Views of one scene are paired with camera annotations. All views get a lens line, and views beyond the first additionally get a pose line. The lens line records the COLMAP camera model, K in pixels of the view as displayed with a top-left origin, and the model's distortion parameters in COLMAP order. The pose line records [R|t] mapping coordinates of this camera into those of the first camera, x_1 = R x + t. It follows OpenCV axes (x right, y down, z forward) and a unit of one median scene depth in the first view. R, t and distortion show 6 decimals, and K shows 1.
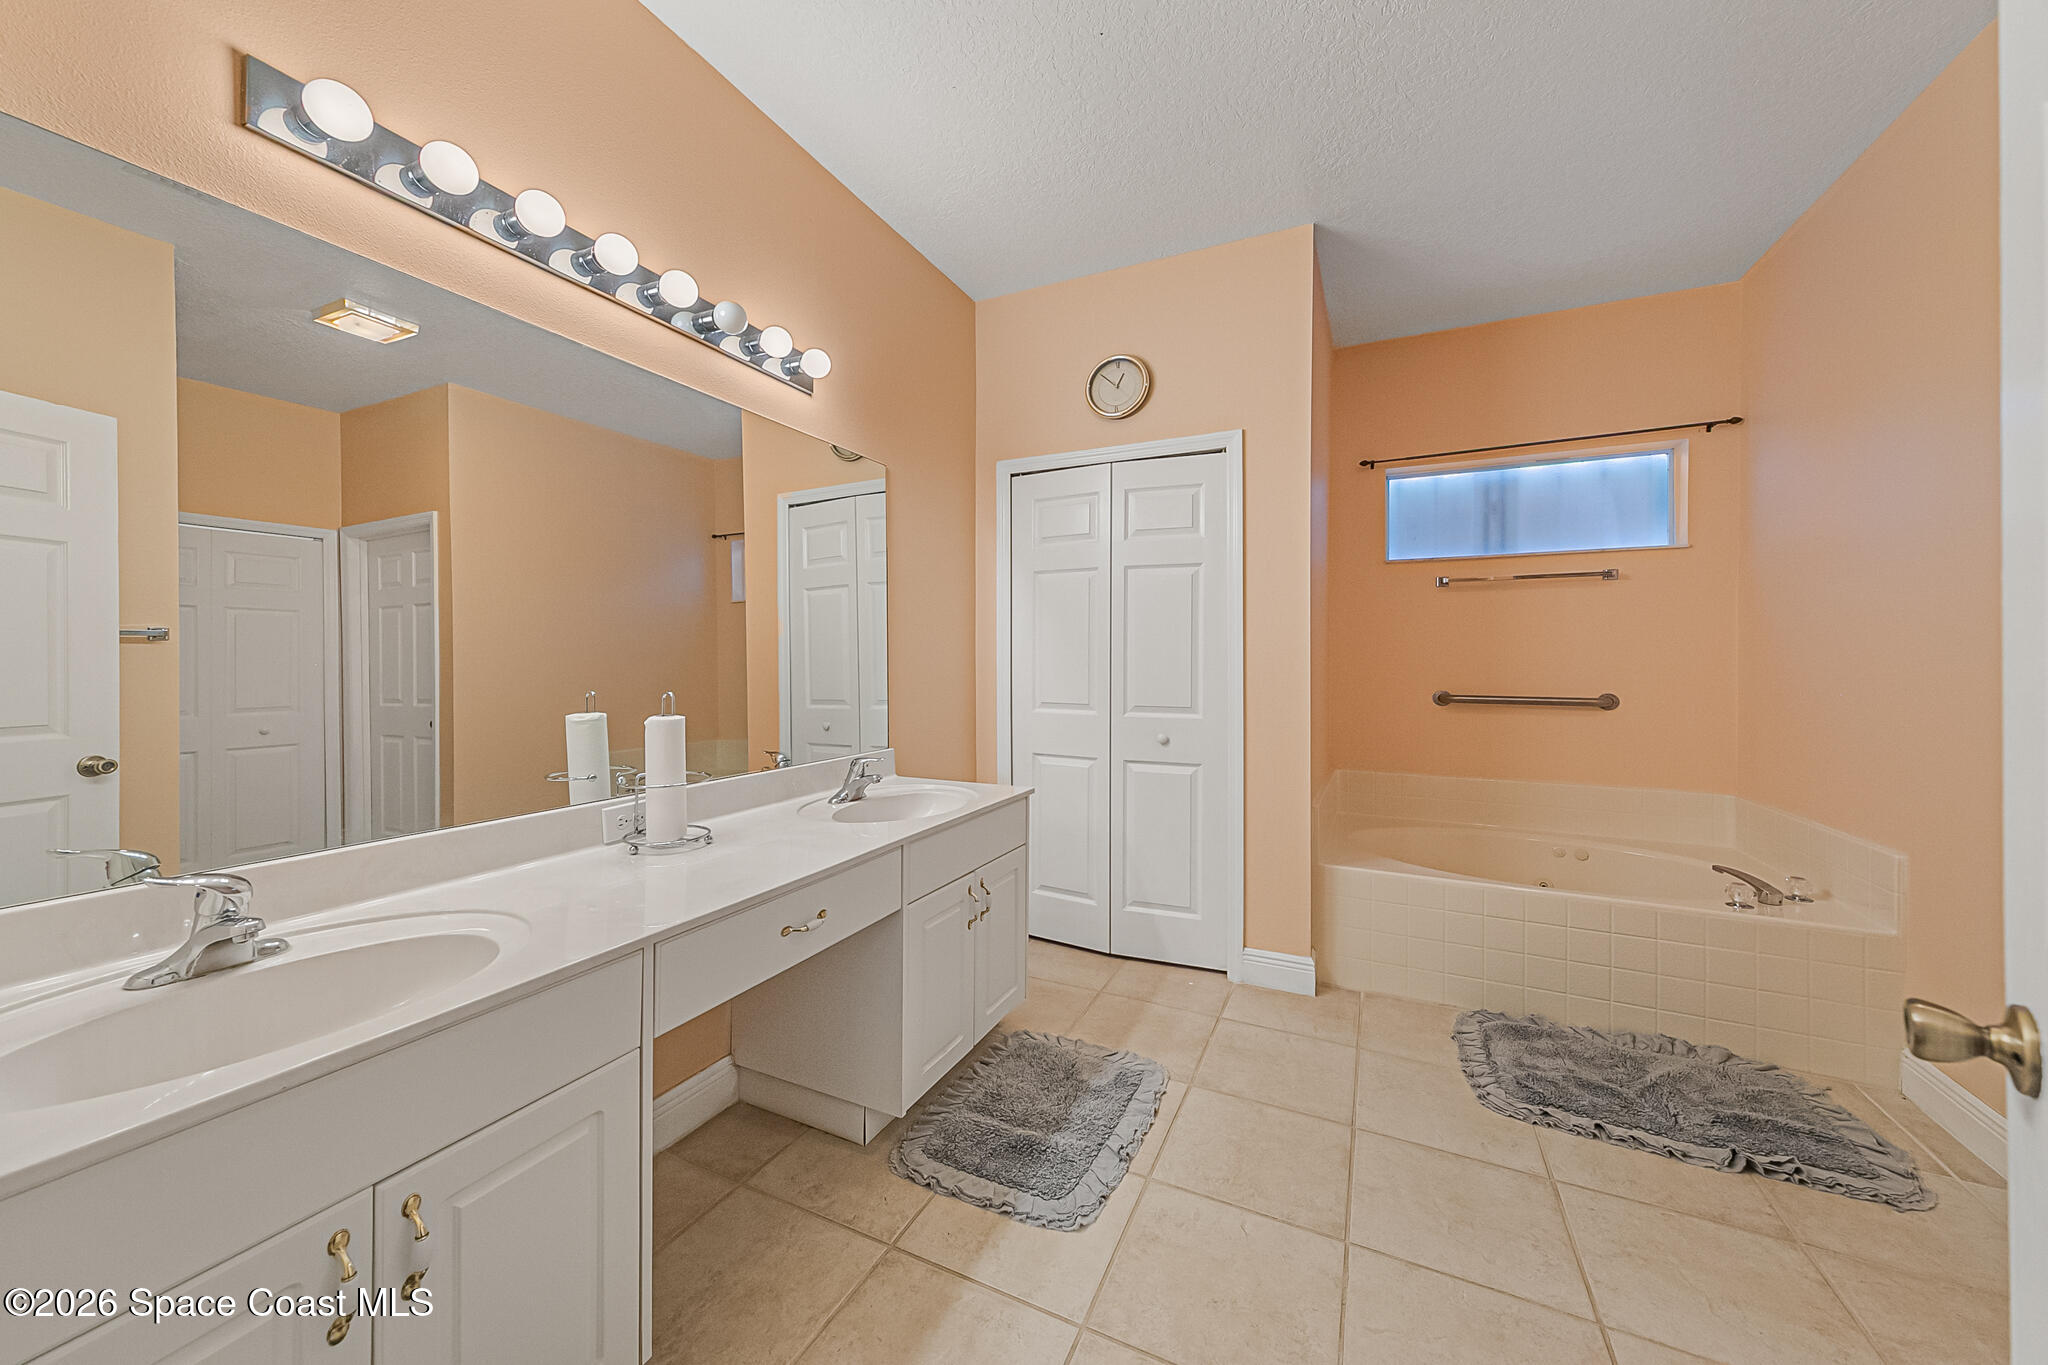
lens RADIAL K [[716.9, 0, 1022.8], [0, 716.9, 674.1], [0, 0, 1]] dist [-0.001339, -0.000059]
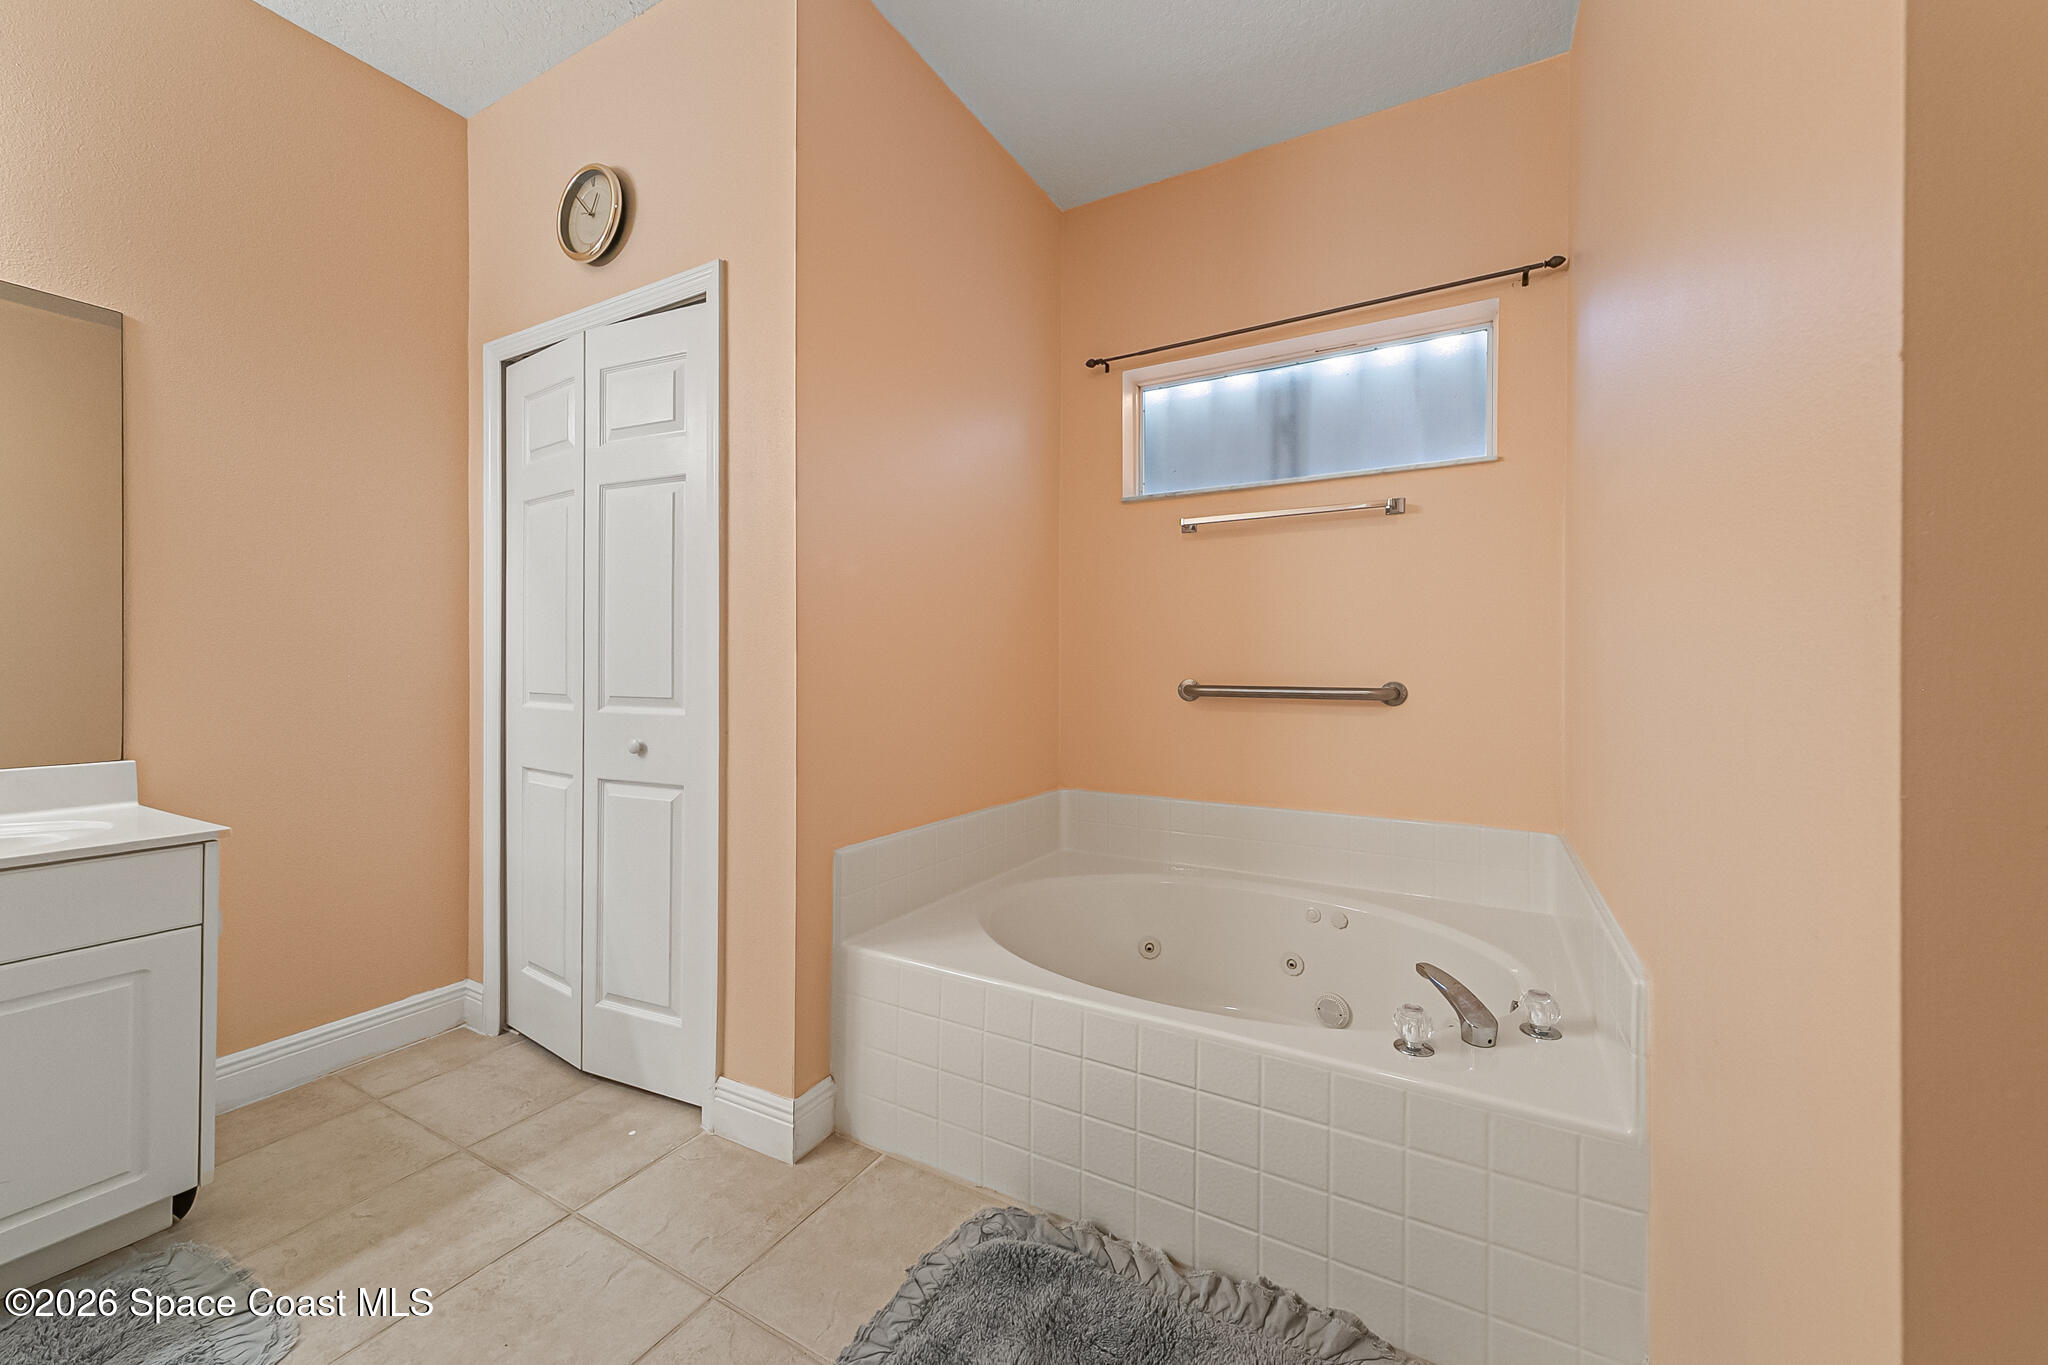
lens RADIAL K [[756.2, 0, 1027.0], [0, 756.2, 679.6], [0, 0, 1]] dist [0.003989, 0.000021]
pose [[0.999758, 0.000829, -0.021962, 0.539101], [-0.000793, 0.999998, 0.001621, 0.026955], [0.021964, -0.001603, 0.999757, 0.304300]]
